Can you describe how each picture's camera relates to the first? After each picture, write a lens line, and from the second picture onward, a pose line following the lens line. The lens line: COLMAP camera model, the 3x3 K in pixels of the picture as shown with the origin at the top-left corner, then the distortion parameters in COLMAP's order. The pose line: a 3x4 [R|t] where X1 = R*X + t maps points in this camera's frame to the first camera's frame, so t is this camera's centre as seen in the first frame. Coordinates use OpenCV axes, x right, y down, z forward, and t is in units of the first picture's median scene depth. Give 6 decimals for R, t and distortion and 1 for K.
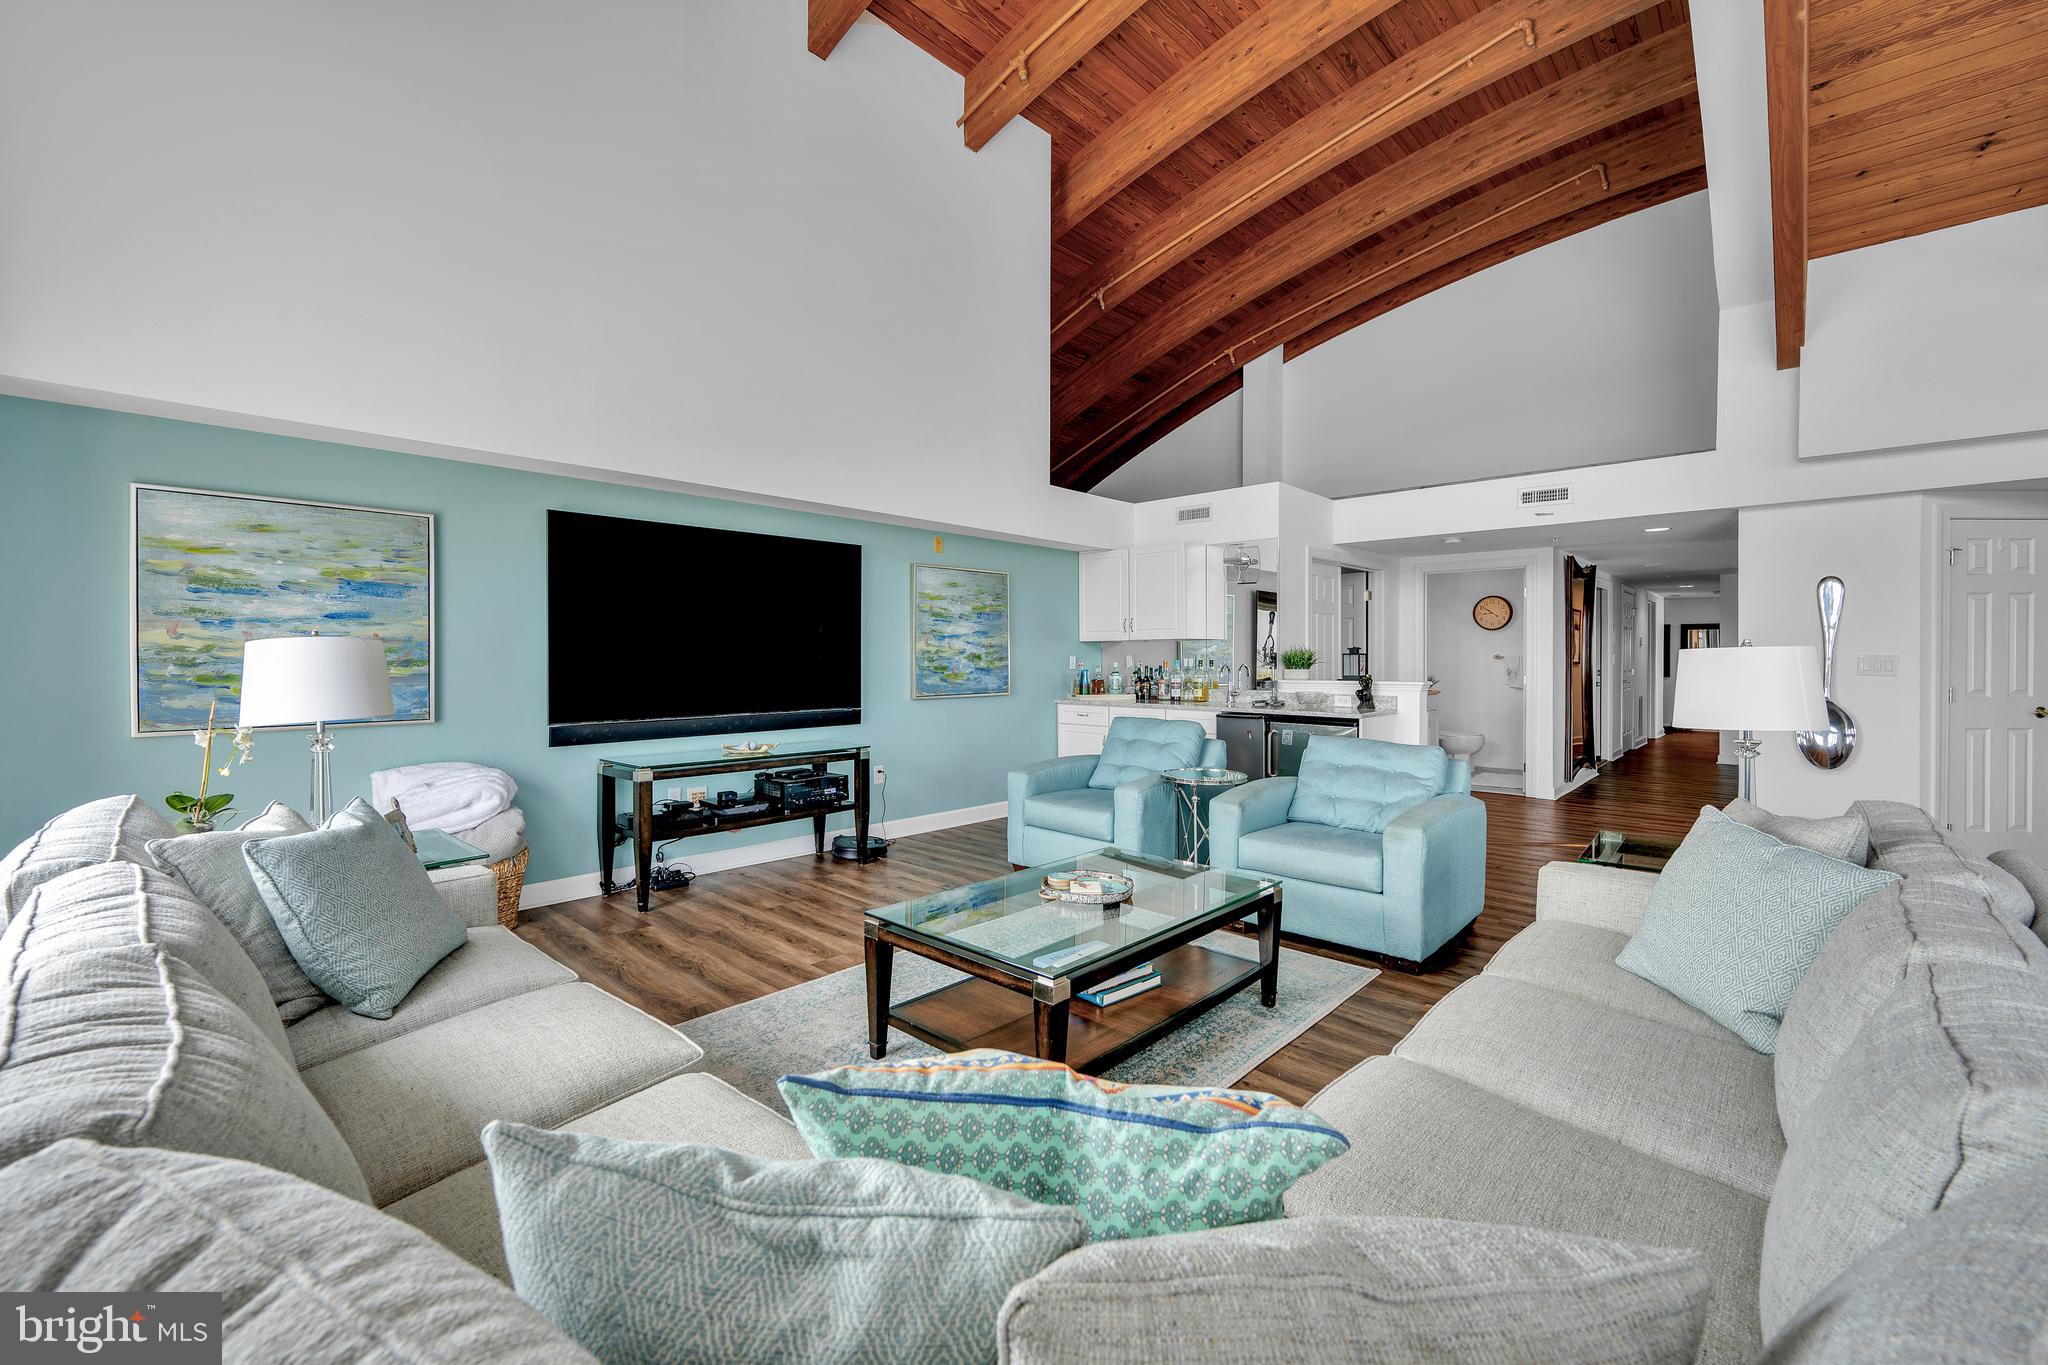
lens RADIAL K [[868.9, 0, 1018.4], [0, 868.9, 667.4], [0, 0, 1]] dist [0.000789, 0.000352]
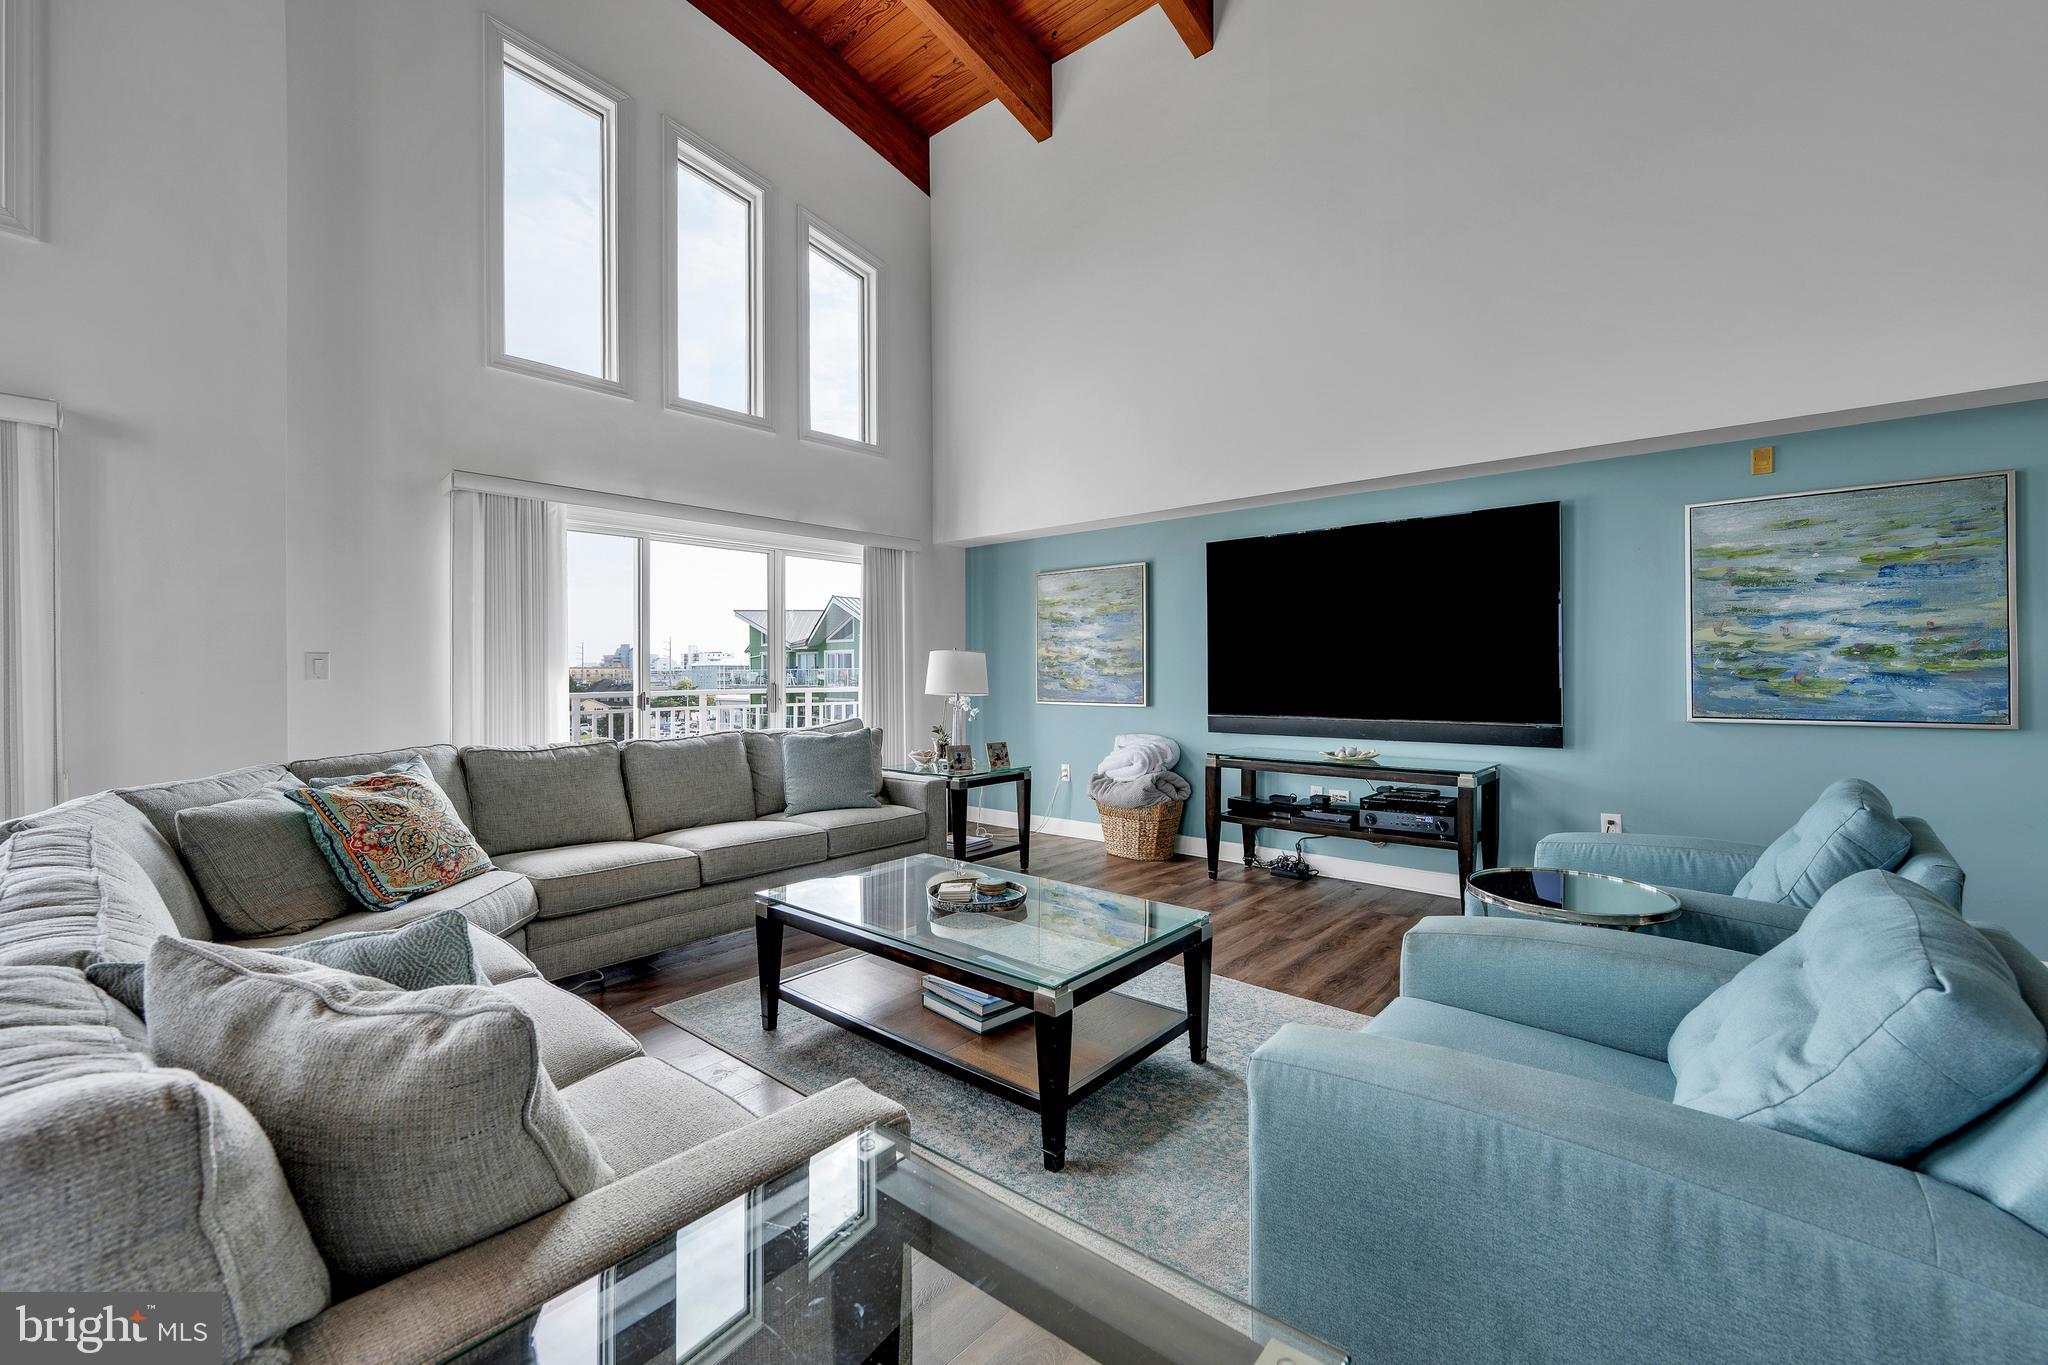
lens RADIAL K [[829.6, 0, 1029.7], [0, 829.6, 678.8], [0, 0, 1]] dist [-0.003785, 0.000847]
pose [[0.026285, 0.019049, -0.999473, 0.446368], [0.003409, 0.999811, 0.019145, -0.006065], [0.999649, -0.003911, 0.026215, 0.479791]]
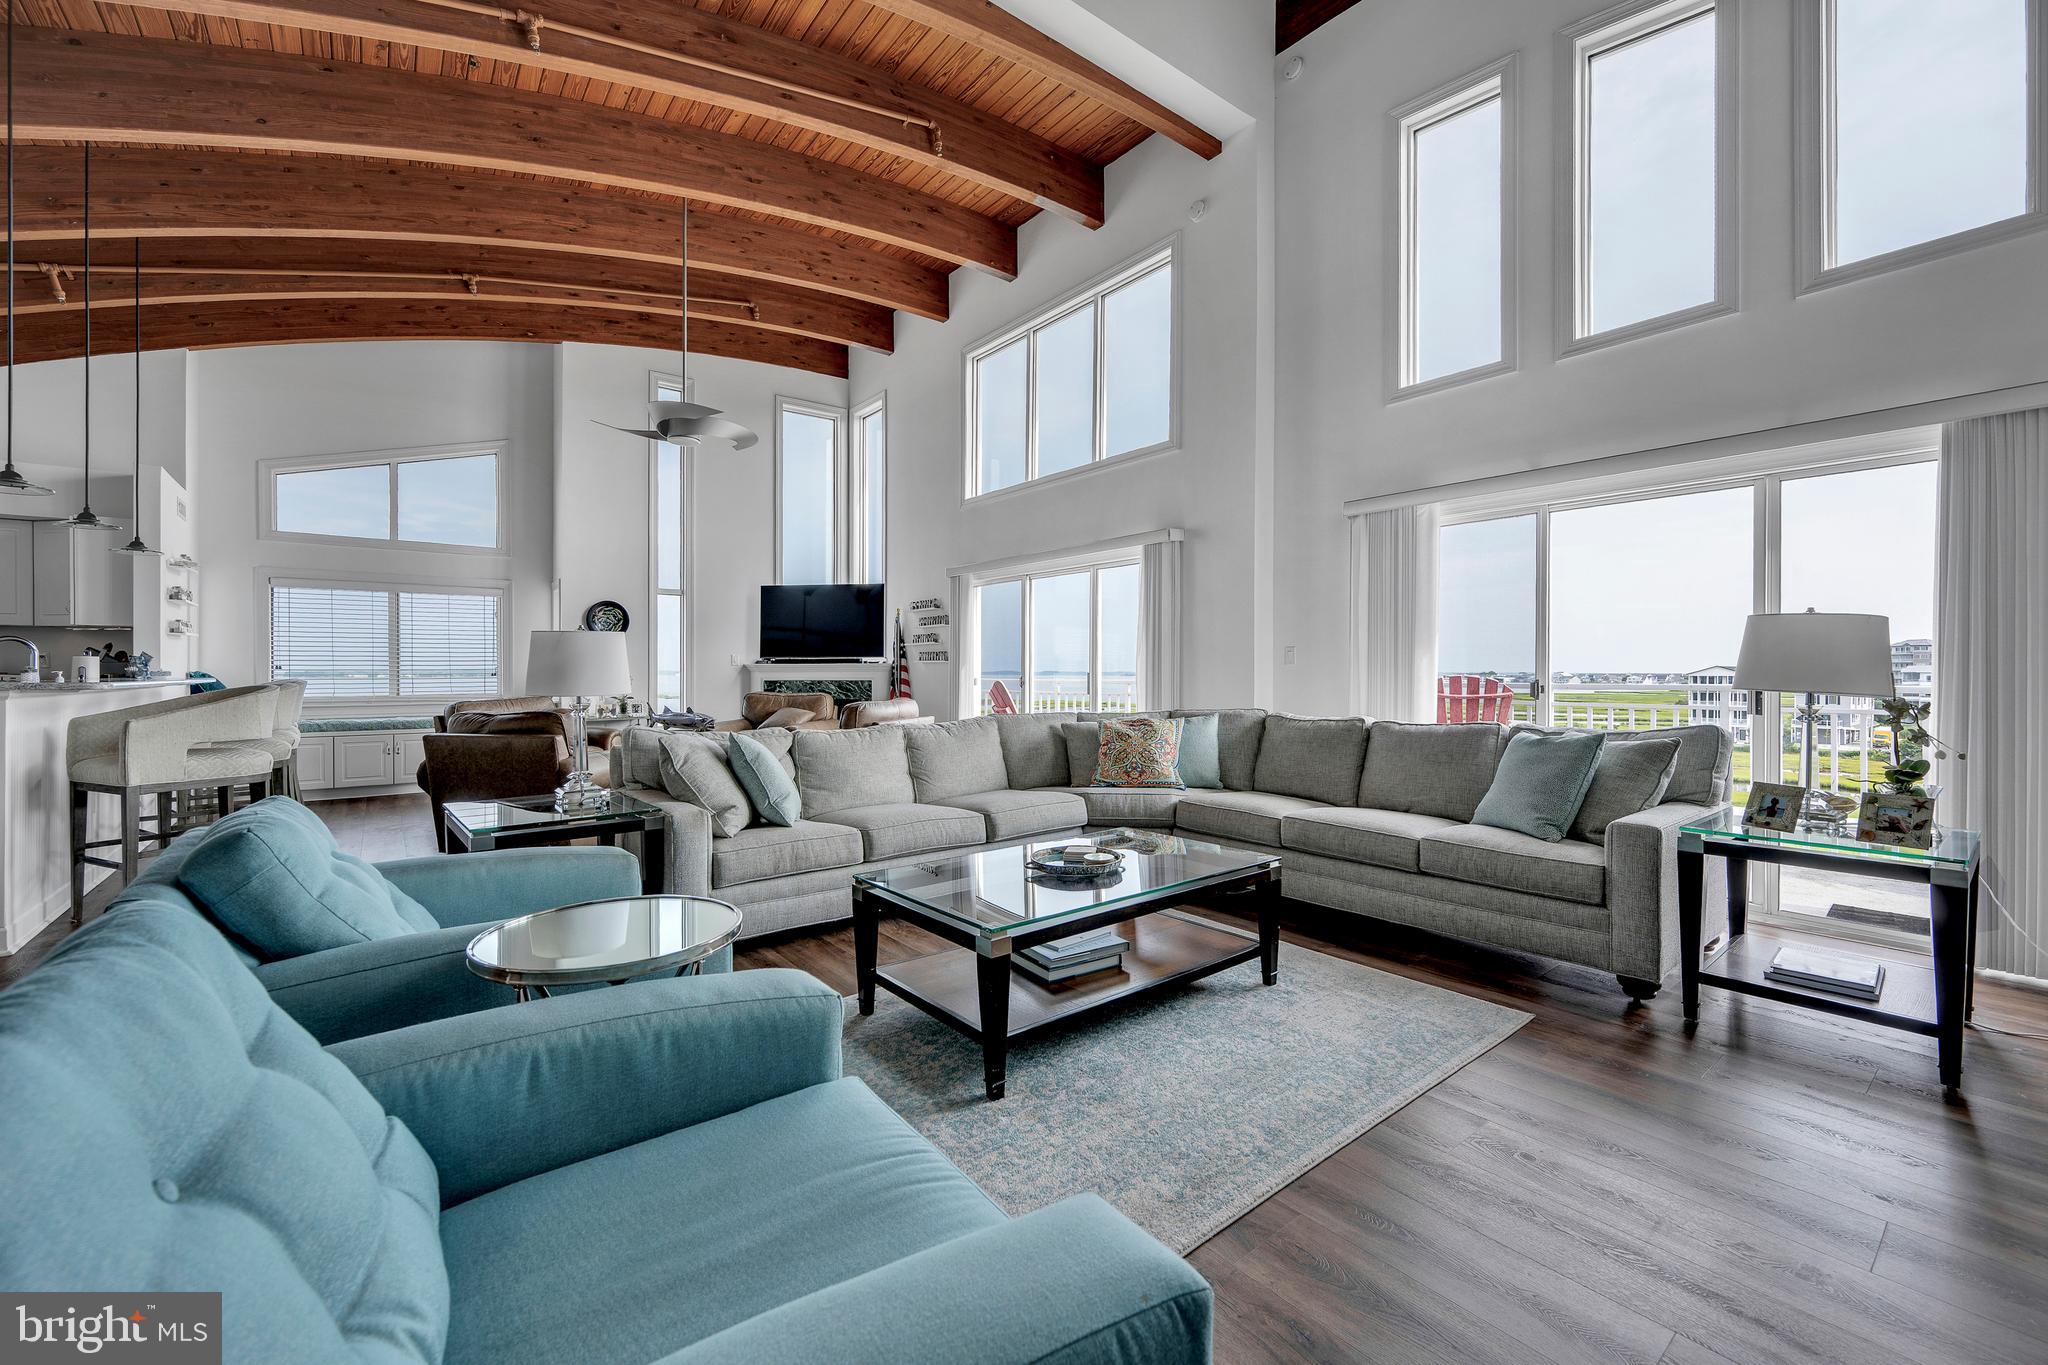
lens RADIAL K [[829.6, 0, 1027.7], [0, 829.6, 673.3], [0, 0, 1]] dist [-0.003785, 0.000847]
pose [[-0.986864, -0.001843, 0.161544, -0.006936], [-0.001262, 0.999992, 0.003701, 0.009848], [-0.161550, 0.003448, -0.986859, 0.890741]]
